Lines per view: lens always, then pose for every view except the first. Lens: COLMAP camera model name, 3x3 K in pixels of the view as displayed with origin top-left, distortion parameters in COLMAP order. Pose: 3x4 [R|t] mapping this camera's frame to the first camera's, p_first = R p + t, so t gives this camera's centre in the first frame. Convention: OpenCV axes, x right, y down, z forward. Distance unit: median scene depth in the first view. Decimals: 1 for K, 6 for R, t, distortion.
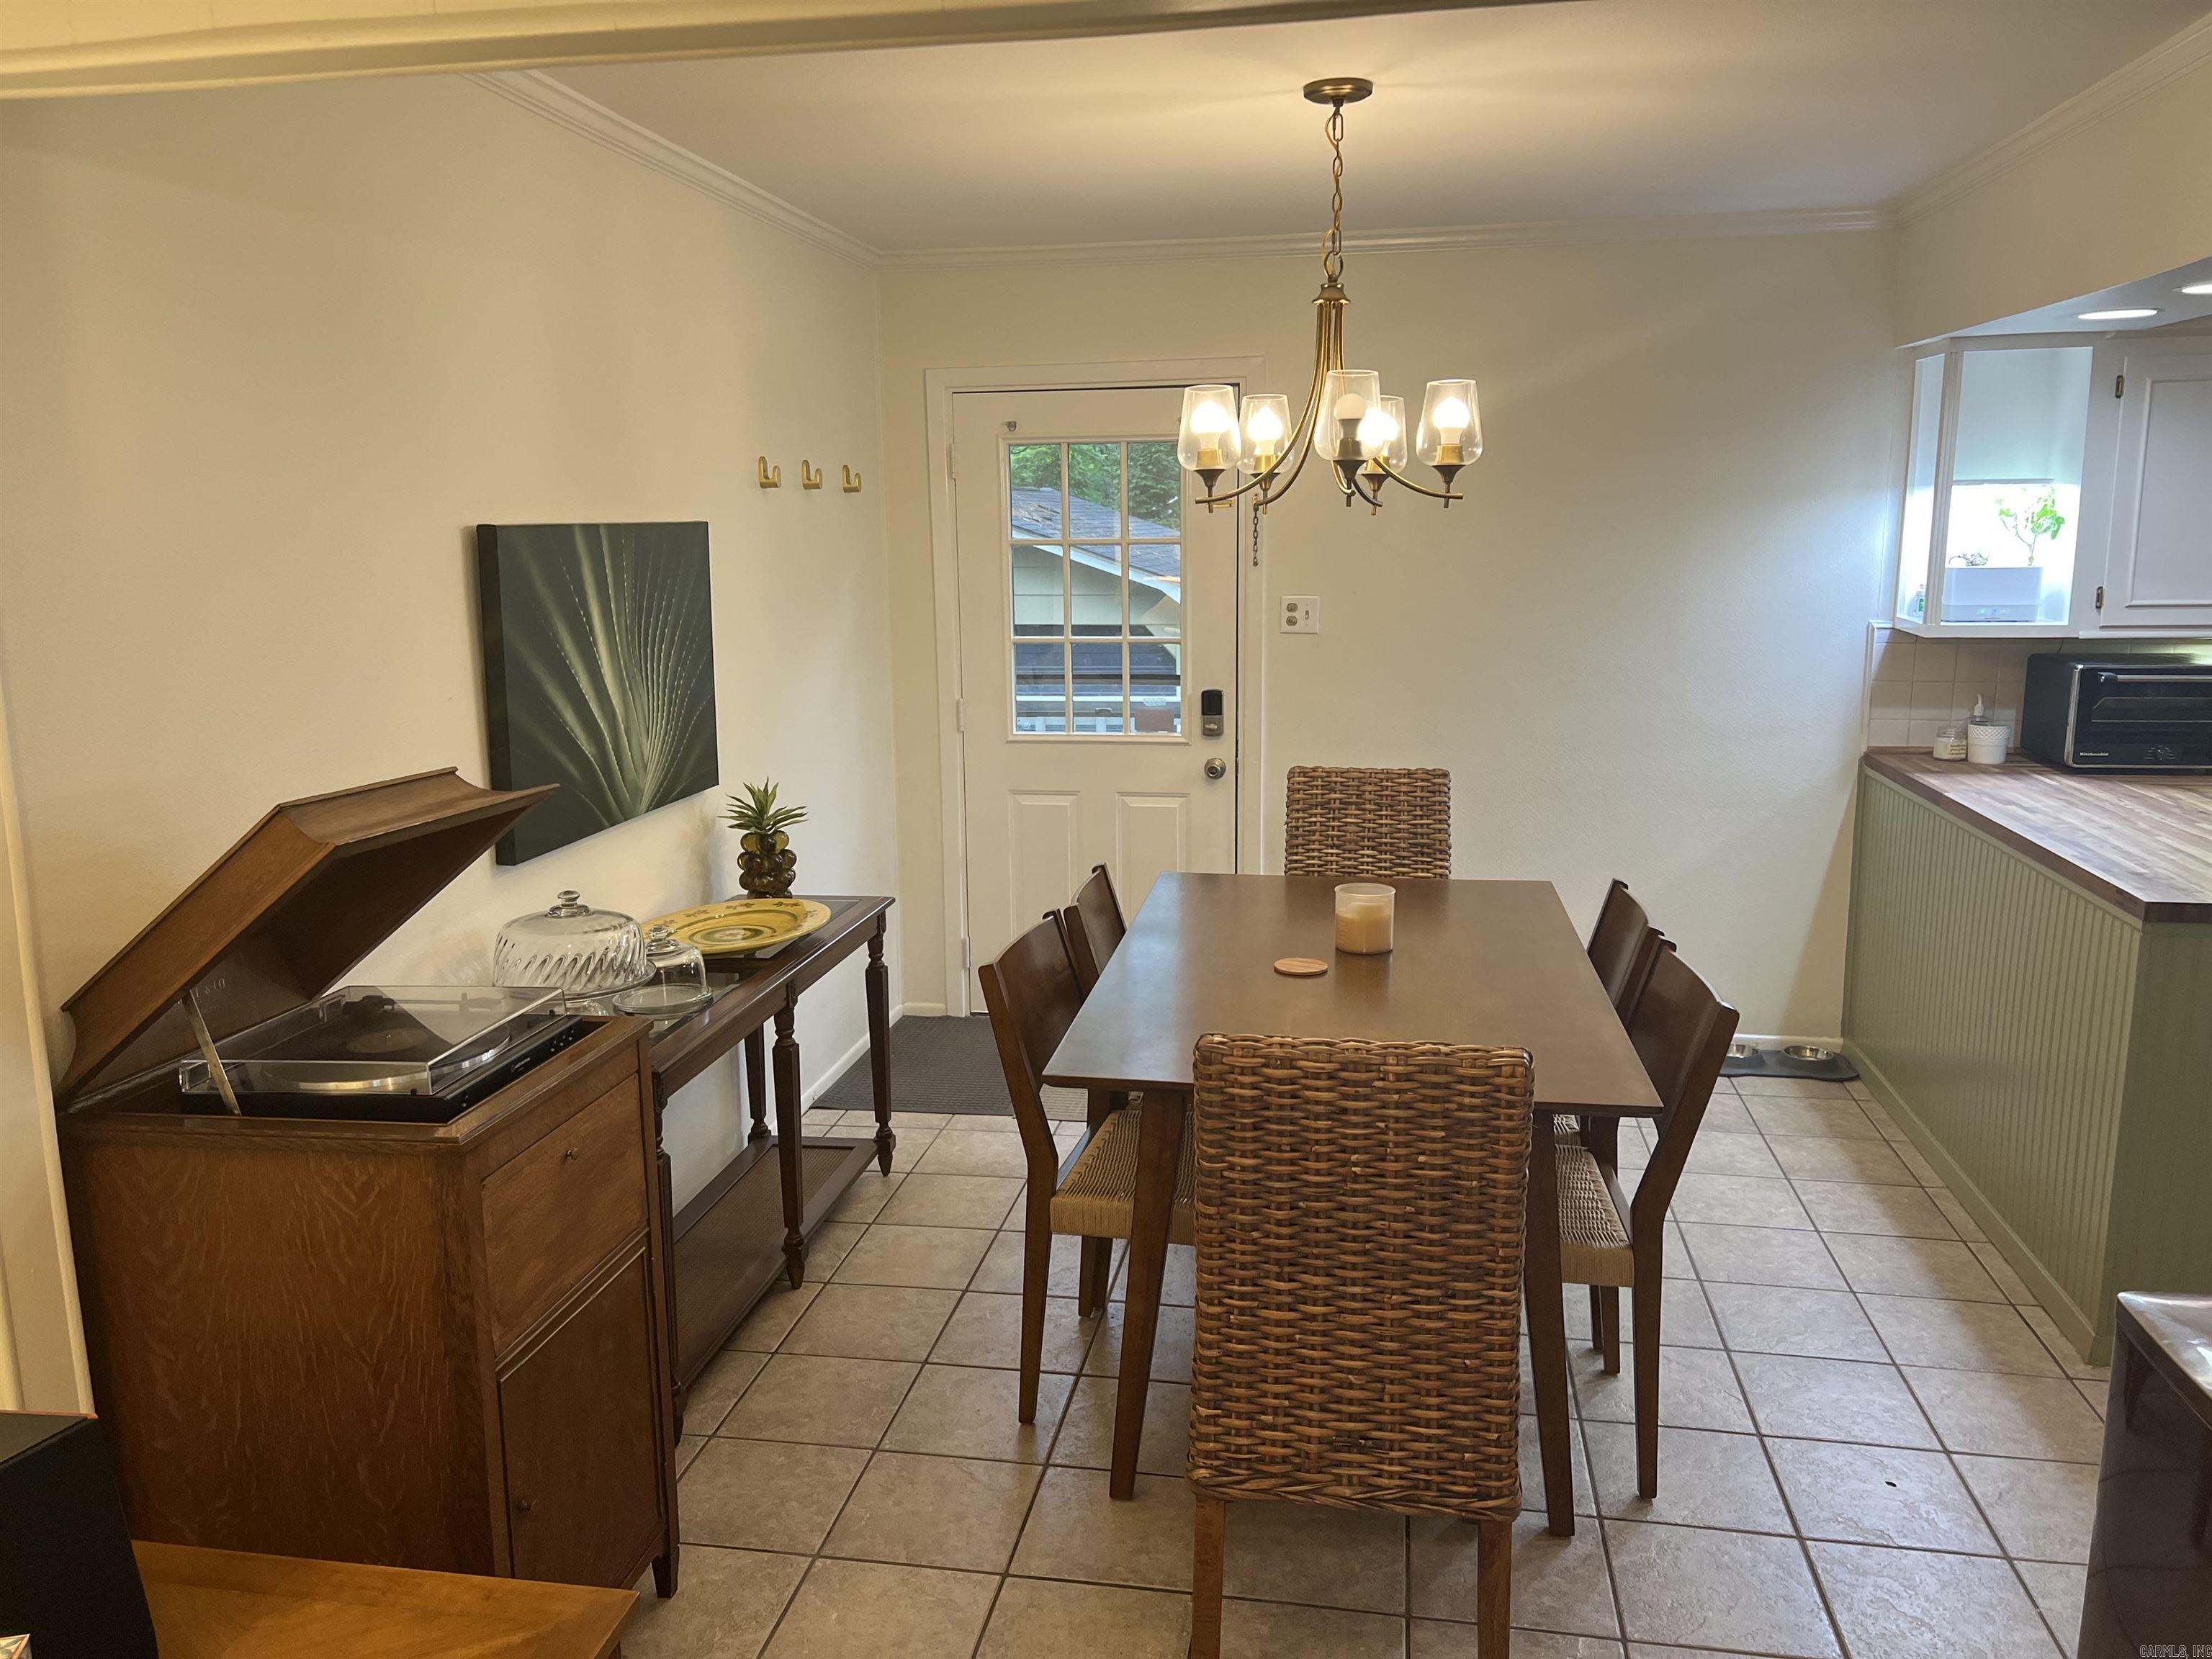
lens RADIAL K [[1633.4, 0, 1091.0], [0, 1633.4, 848.0], [0, 0, 1]] dist [0.081950, -0.088285]
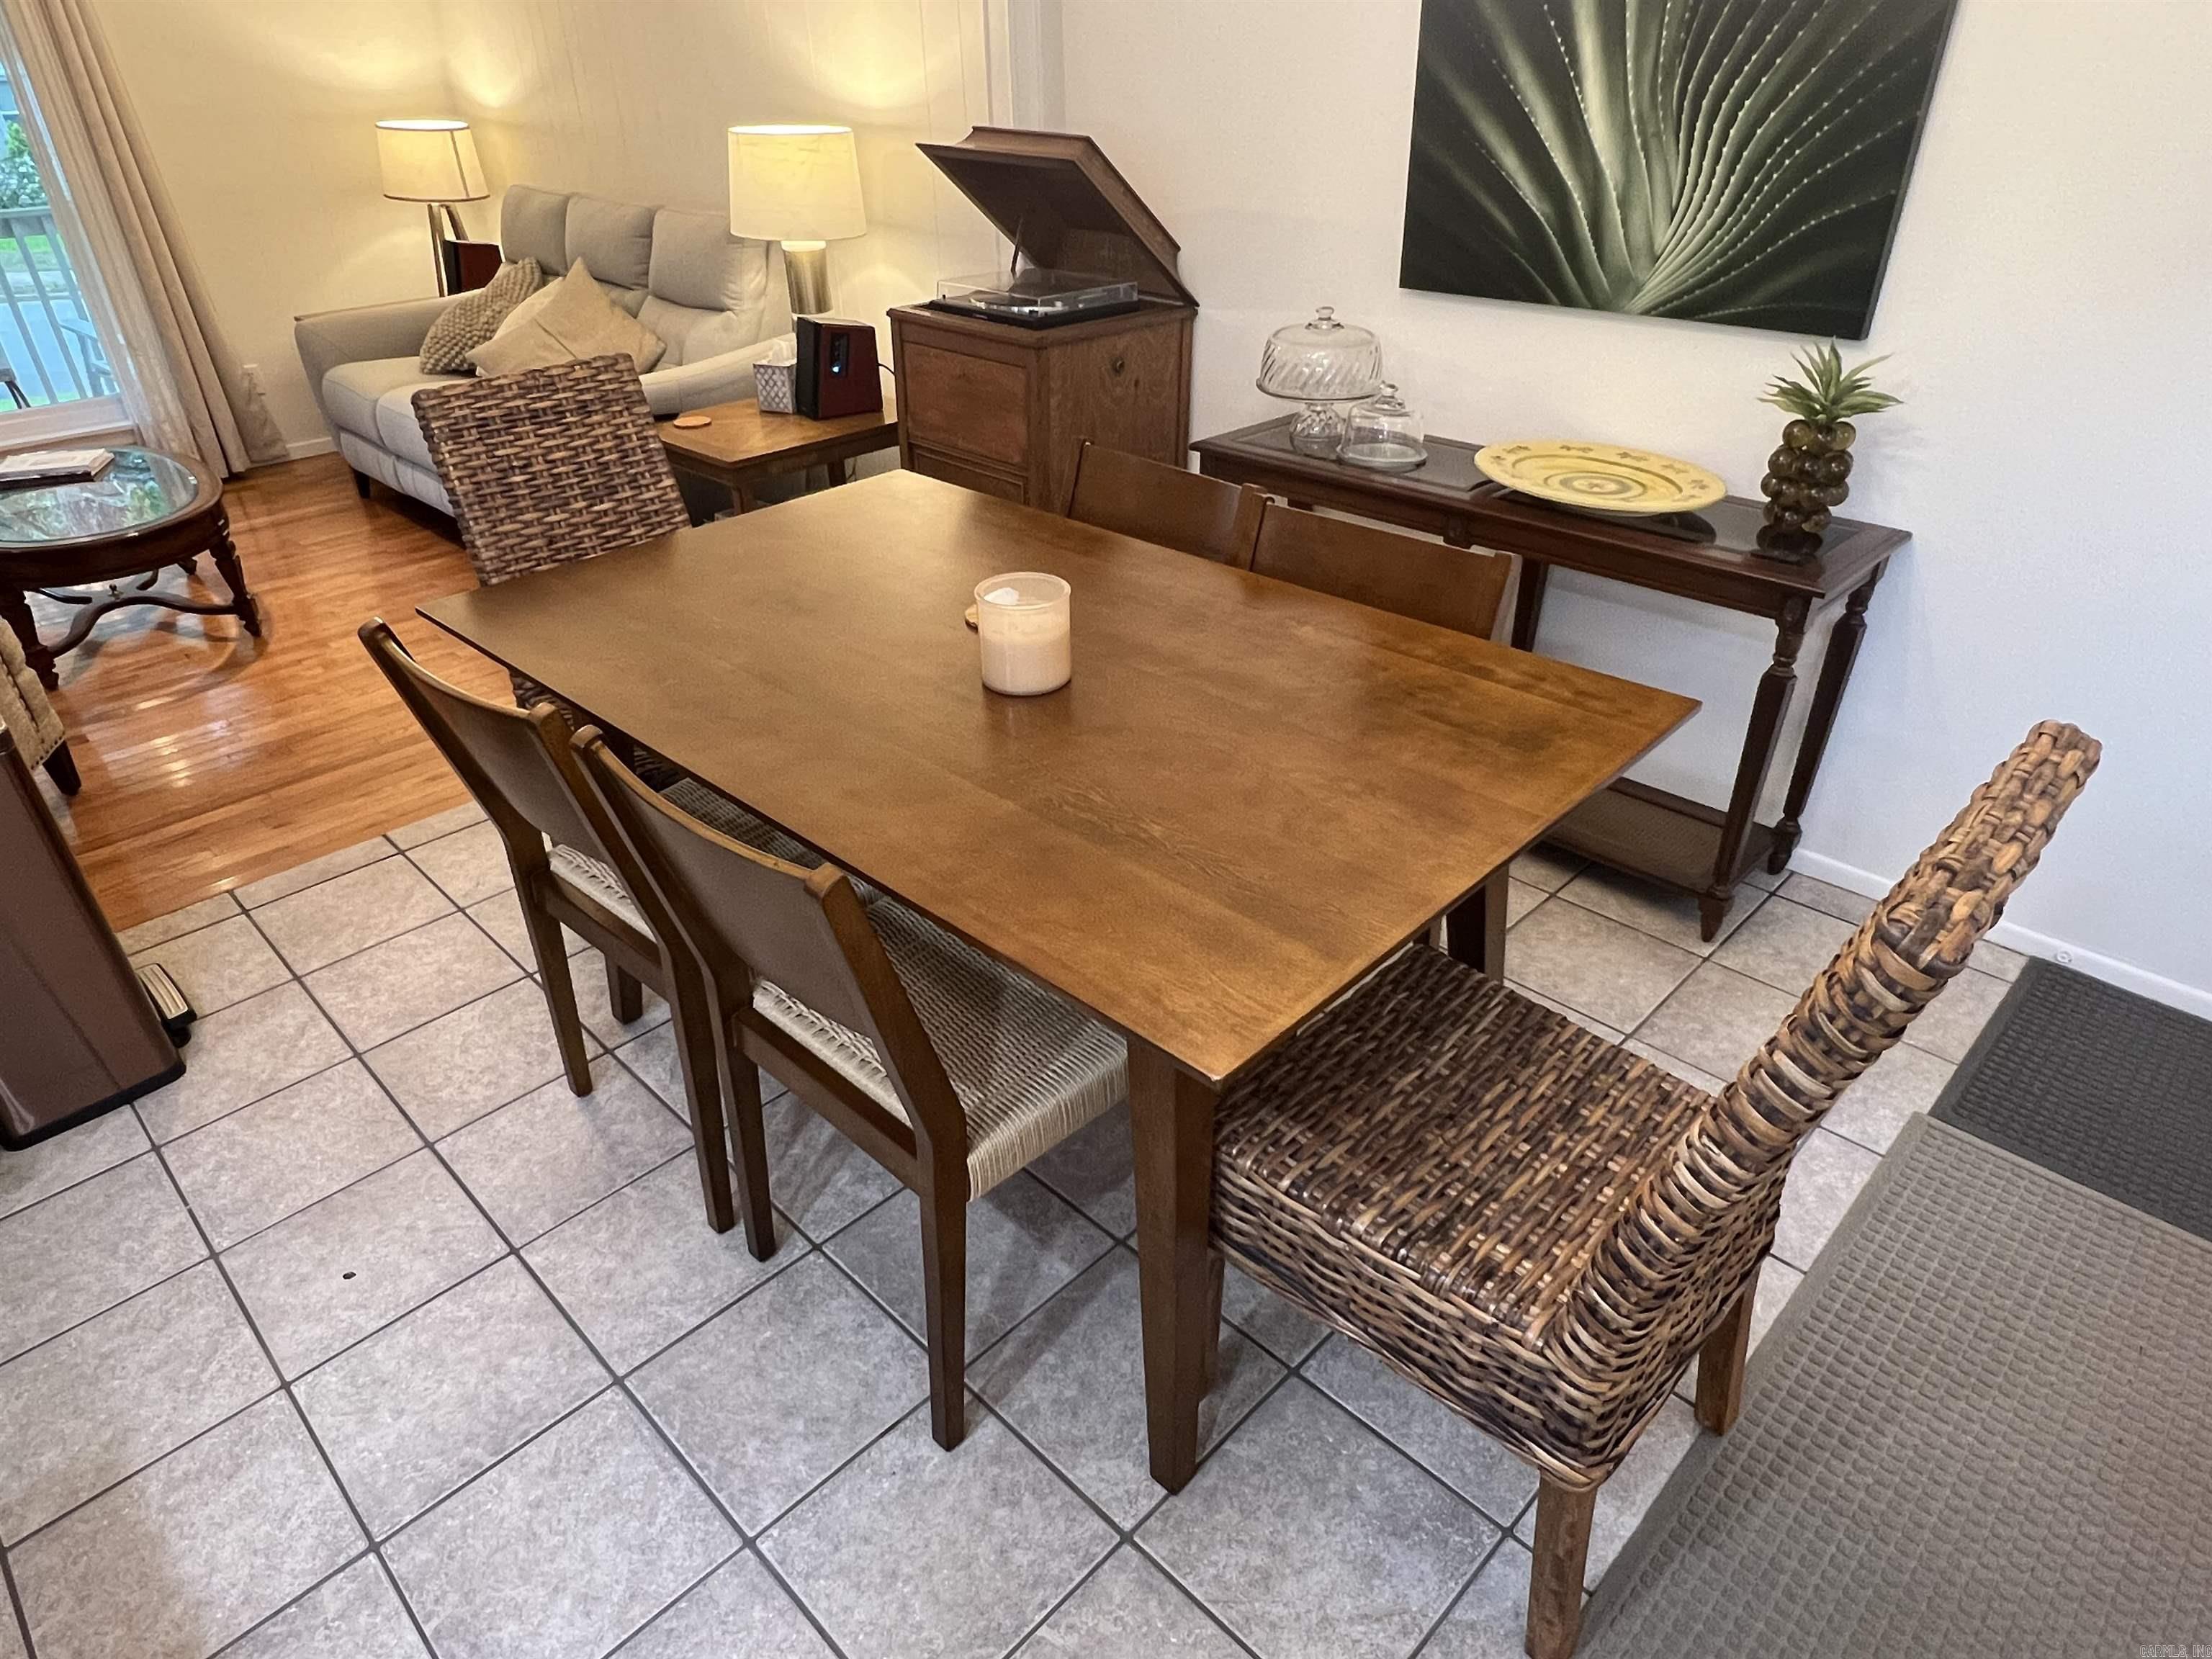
lens RADIAL K [[1303.1, 0, 1093.7], [0, 1303.1, 841.1], [0, 0, 1]] dist [-0.003887, -0.000735]
pose [[-0.563267, 0.449603, -0.693244, 0.584222], [-0.139042, 0.775460, 0.615897, -0.223261], [0.814492, 0.443305, -0.374277, 1.356543]]
